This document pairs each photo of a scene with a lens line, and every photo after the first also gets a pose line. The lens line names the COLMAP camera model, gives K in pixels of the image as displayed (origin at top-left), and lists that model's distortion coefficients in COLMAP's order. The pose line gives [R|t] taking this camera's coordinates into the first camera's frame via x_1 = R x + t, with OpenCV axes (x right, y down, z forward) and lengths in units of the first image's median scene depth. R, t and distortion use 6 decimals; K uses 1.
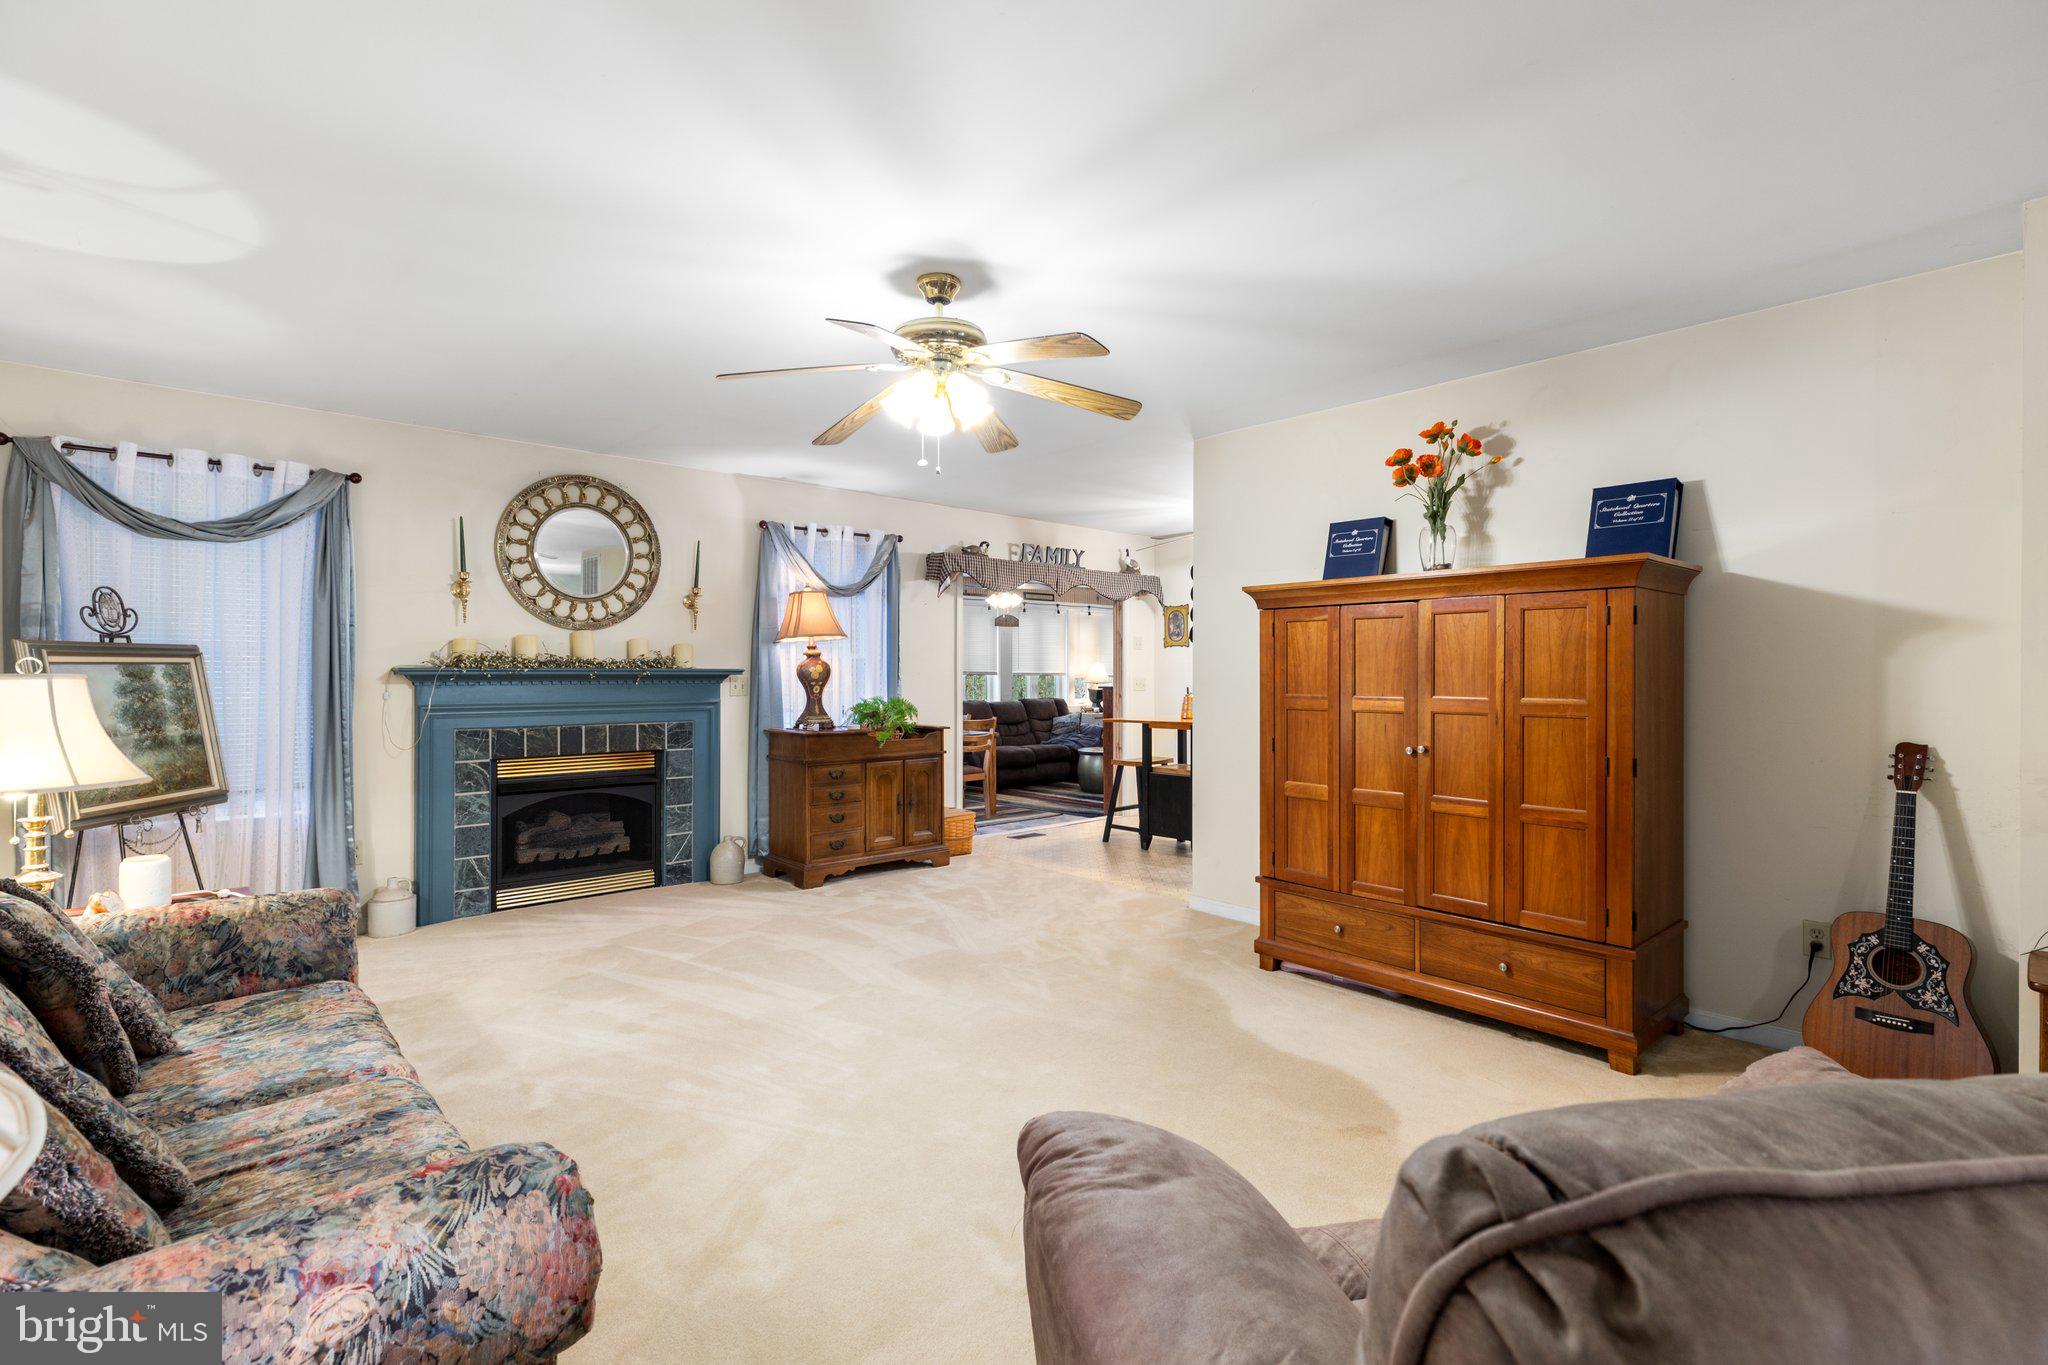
lens RADIAL K [[926.0, 0, 1031.5], [0, 926.0, 671.1], [0, 0, 1]] dist [0.000696, 0.001715]
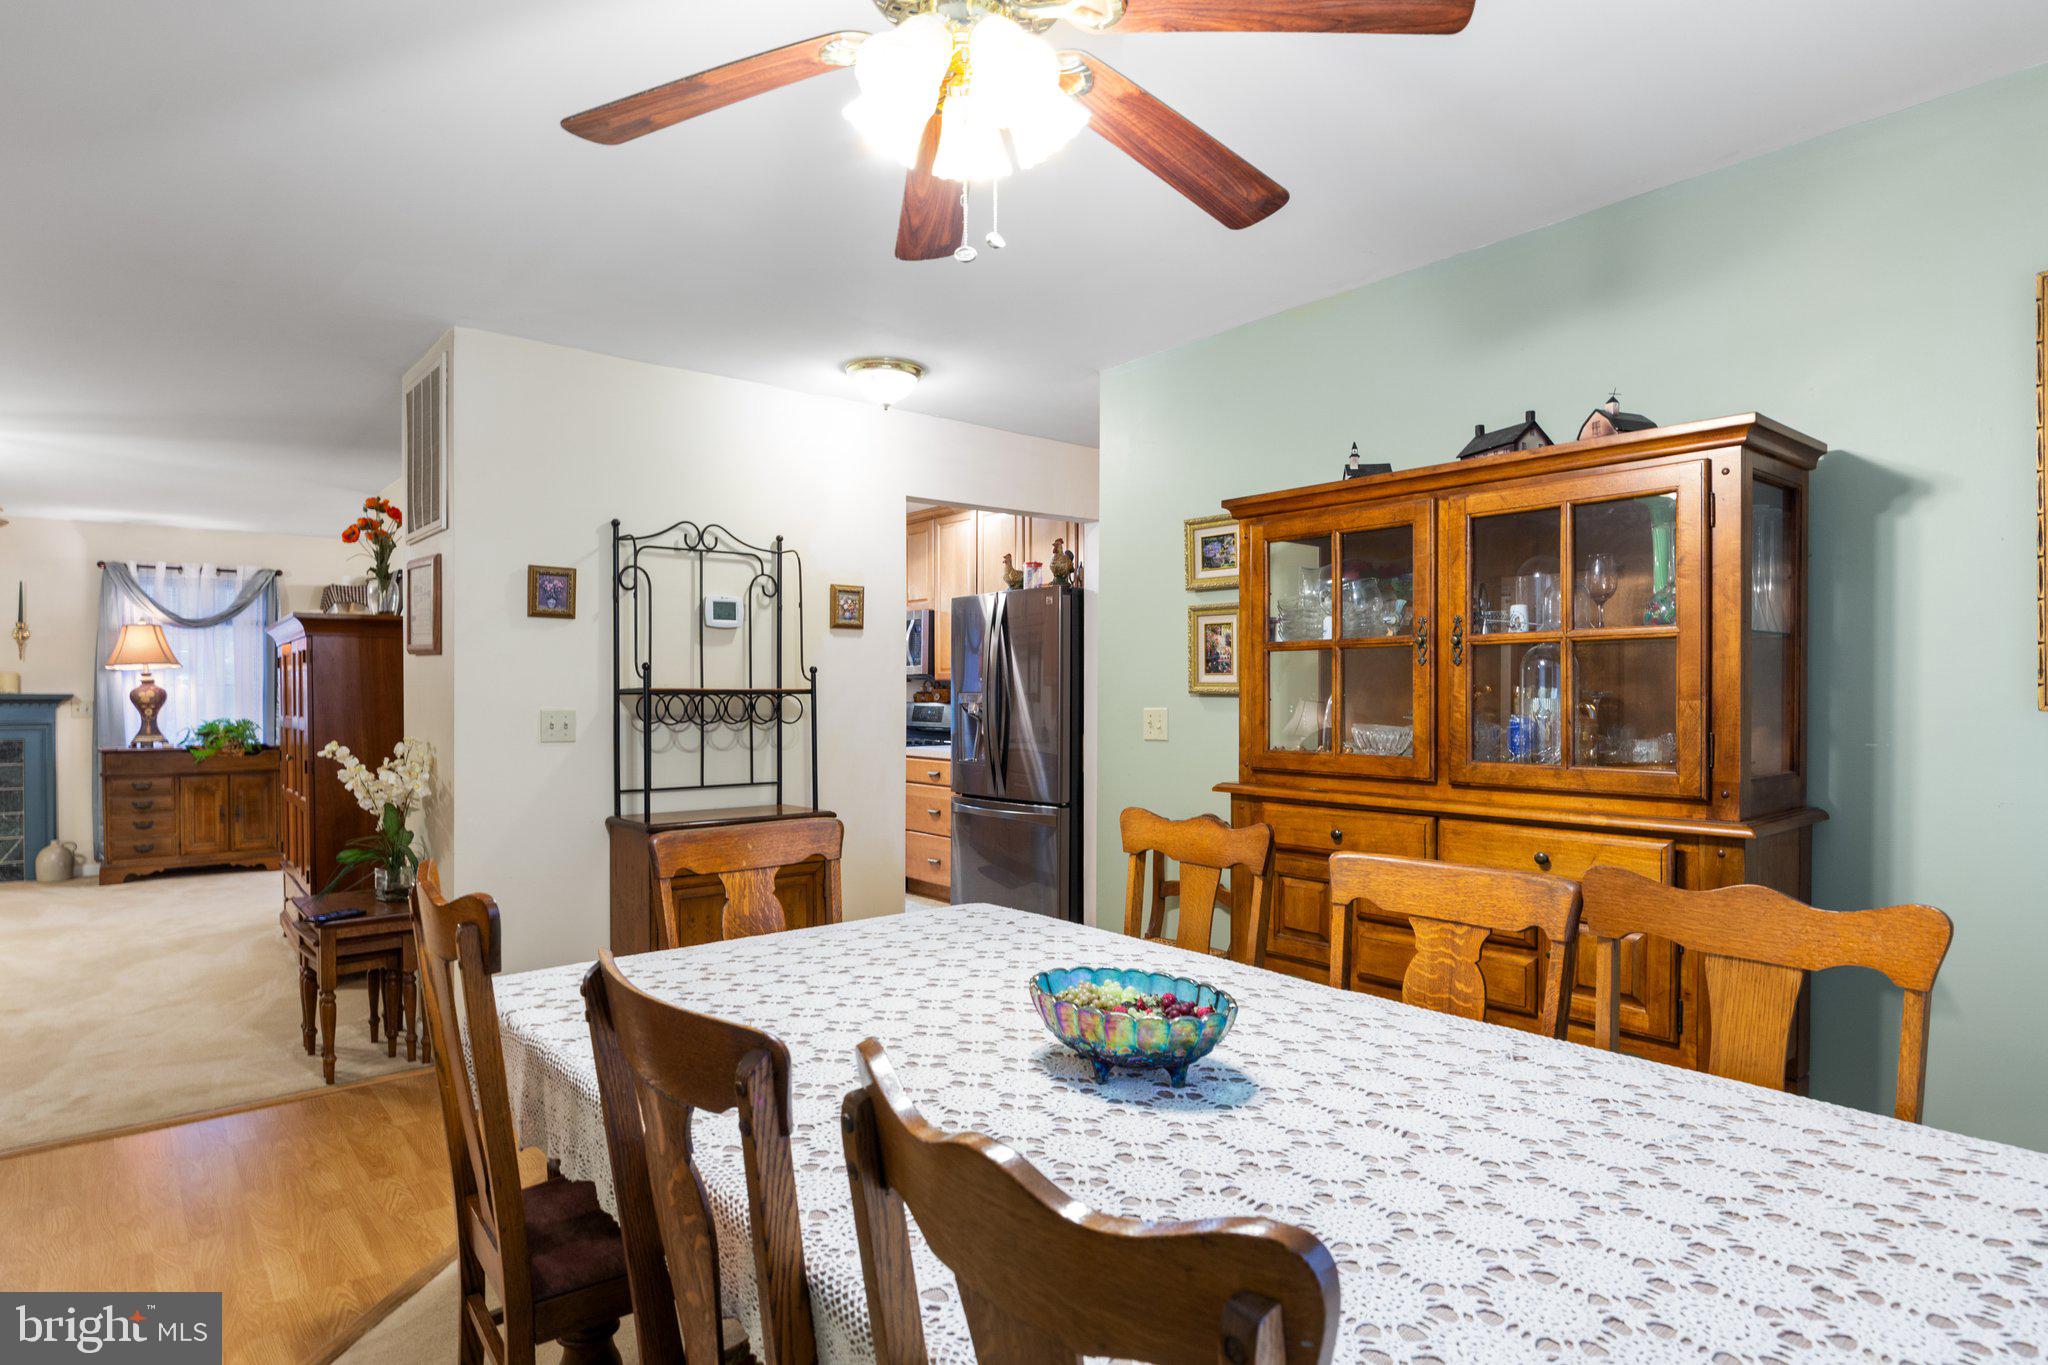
lens RADIAL K [[1135.4, 0, 1034.9], [0, 1135.4, 707.1], [0, 0, 1]] dist [0.002171, 0.002183]
pose [[0.998028, -0.002830, -0.062708, 1.092690], [0.003639, 0.999912, 0.012793, 0.000444], [0.062666, -0.012996, 0.997950, -0.362233]]
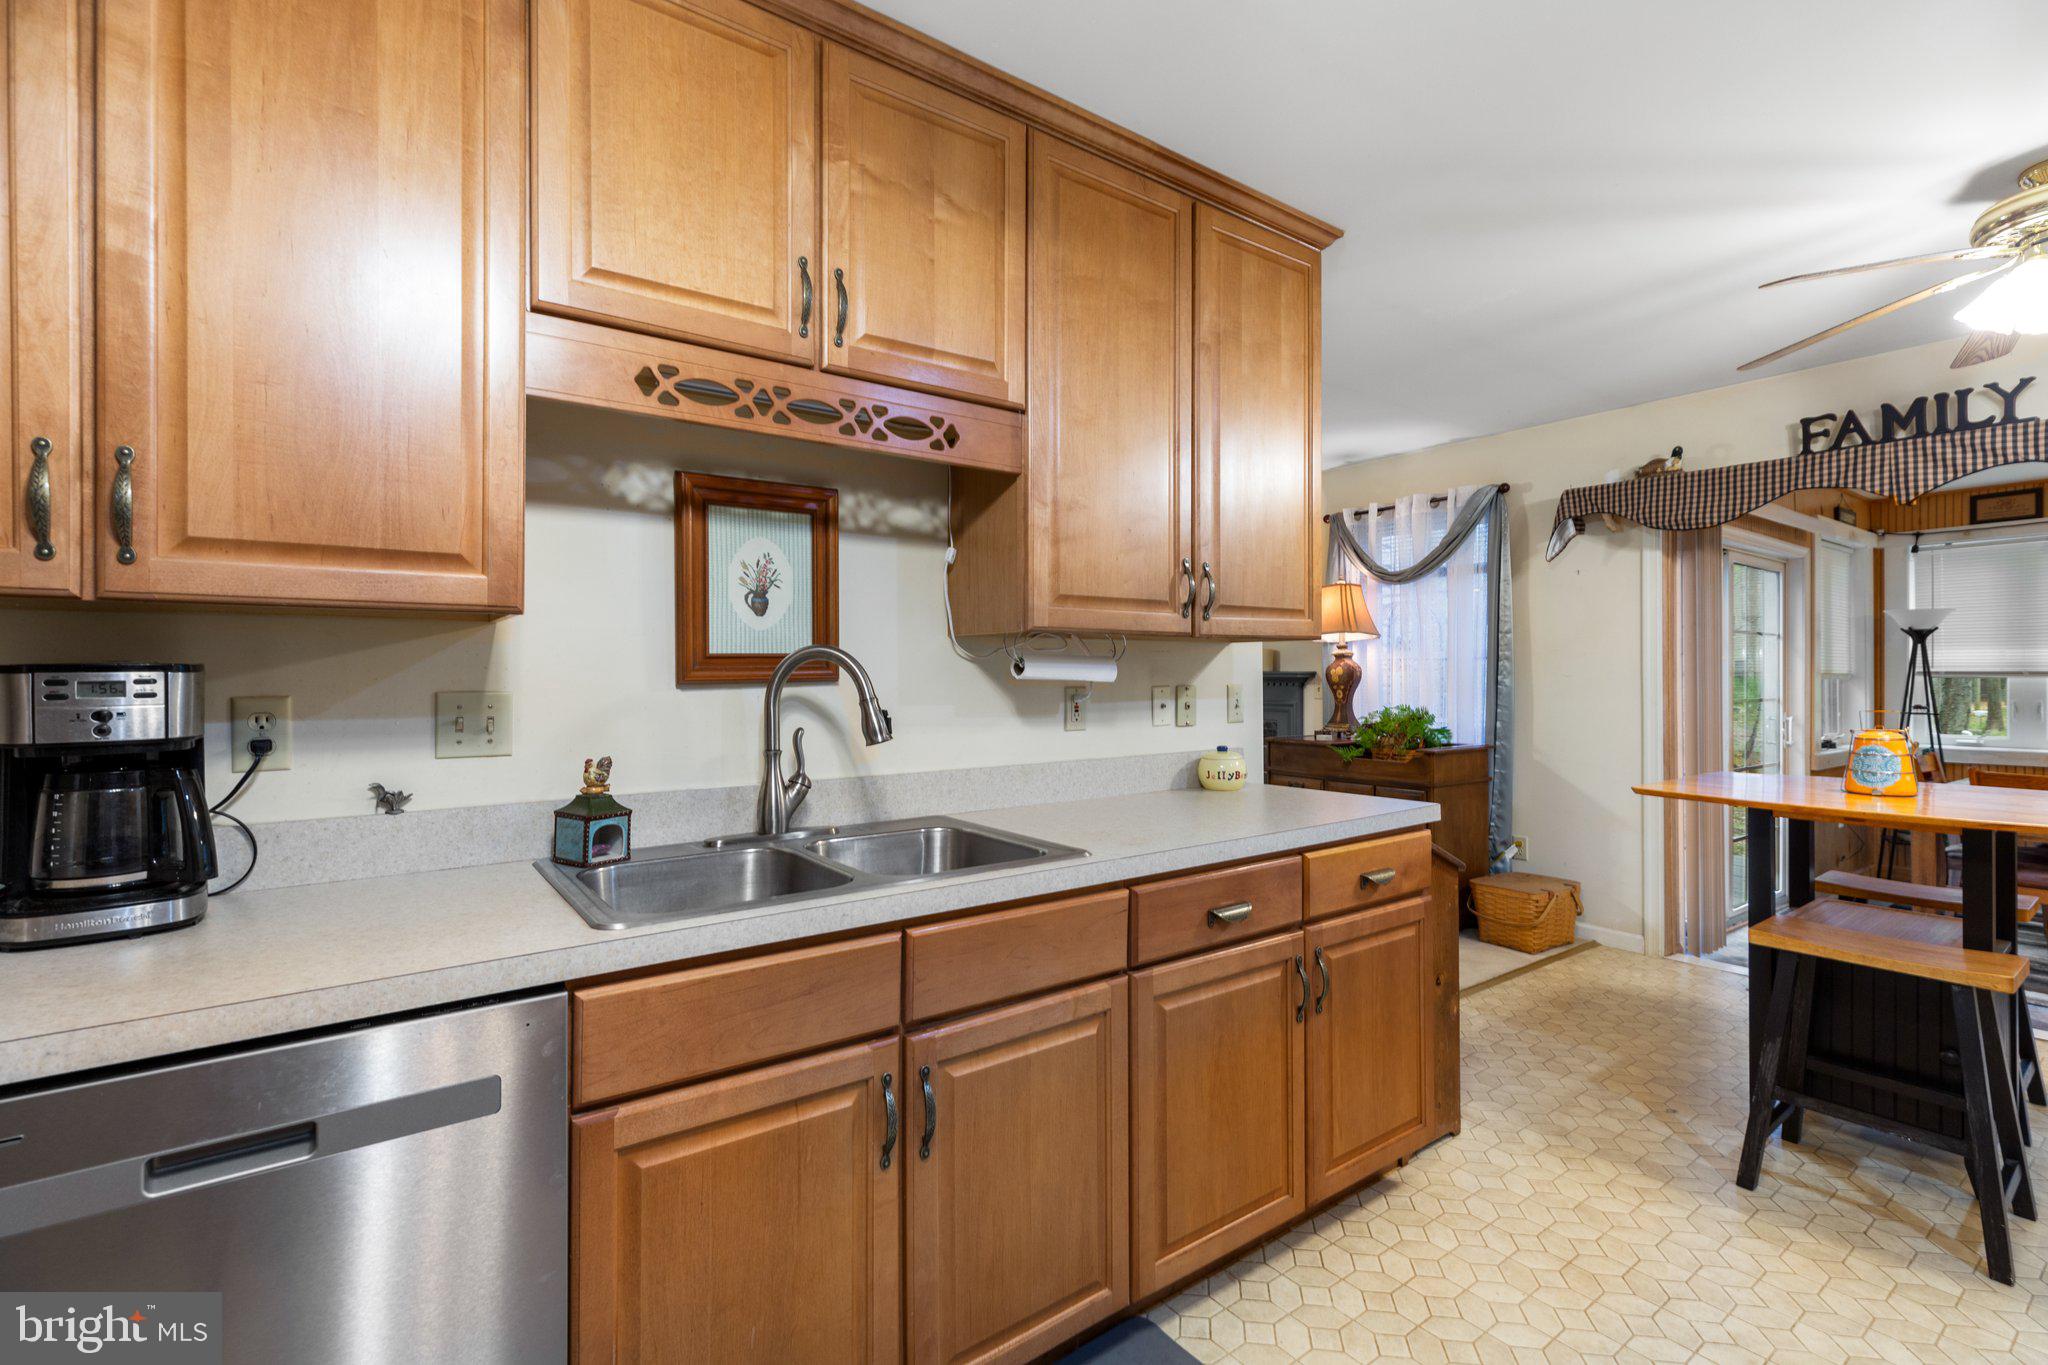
lens RADIAL K [[926.0, 0, 1019.5], [0, 926.0, 671.2], [0, 0, 1]] dist [0.000696, 0.001715]
pose [[-0.106476, 0.000423, -0.994315, 0.812883], [0.010192, 0.999948, -0.000666, -0.005755], [0.994263, -0.010205, -0.106475, 0.931508]]
